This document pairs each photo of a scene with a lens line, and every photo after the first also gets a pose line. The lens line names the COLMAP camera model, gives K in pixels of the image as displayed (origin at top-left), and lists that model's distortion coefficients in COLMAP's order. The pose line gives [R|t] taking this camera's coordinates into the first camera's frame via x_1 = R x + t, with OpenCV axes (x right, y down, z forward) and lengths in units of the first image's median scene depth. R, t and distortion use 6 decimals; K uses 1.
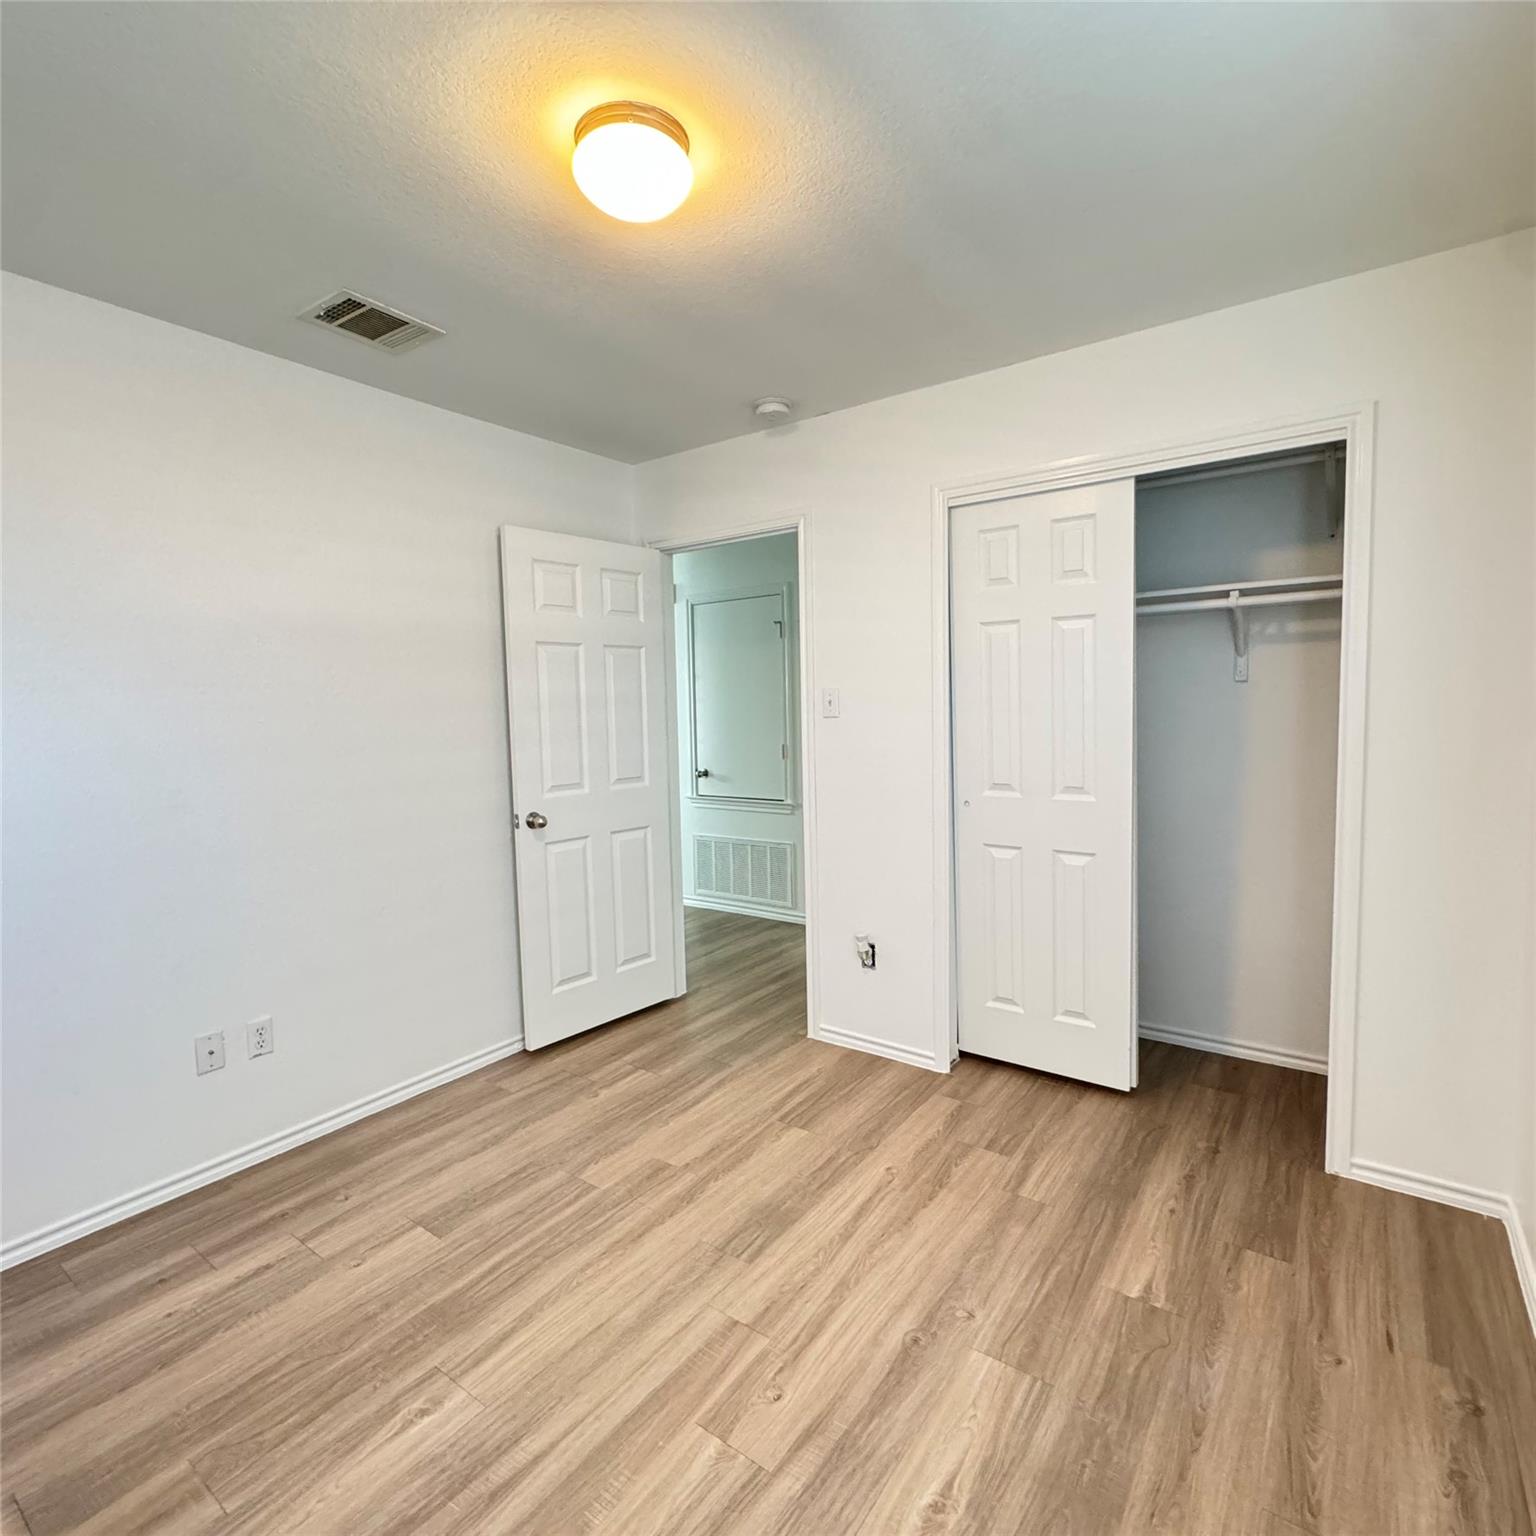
lens RADIAL K [[813.4, 0, 768.8], [0, 813.4, 770.9], [0, 0, 1]] dist [-0.018075, 0.000476]
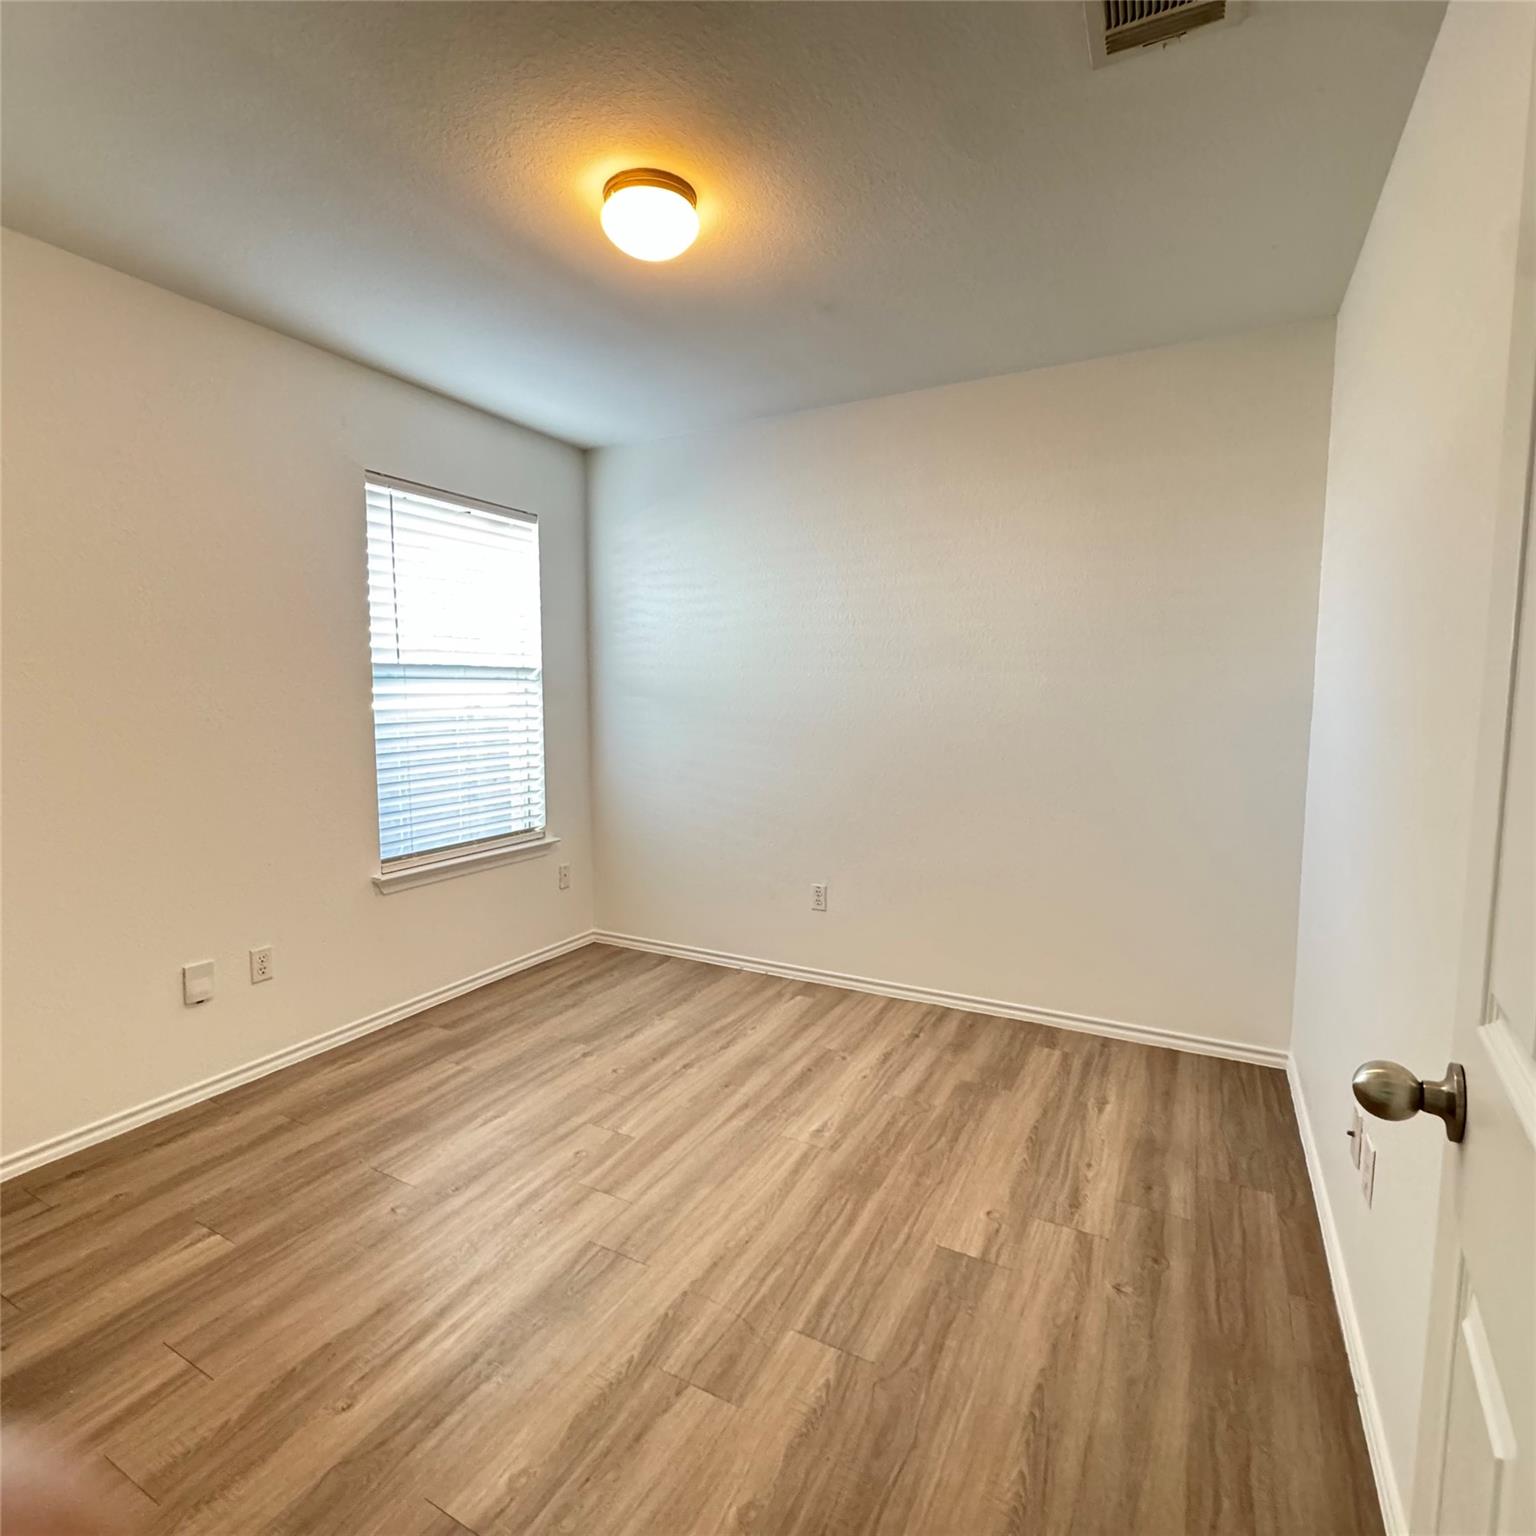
lens RADIAL K [[813.4, 0, 767.1], [0, 813.4, 766.7], [0, 0, 1]] dist [-0.018075, 0.000476]
pose [[-0.991257, 0.026904, -0.129174, -0.121339], [0.004596, 0.985437, 0.169979, -0.105712], [0.131866, 0.167899, -0.976945, 1.844838]]
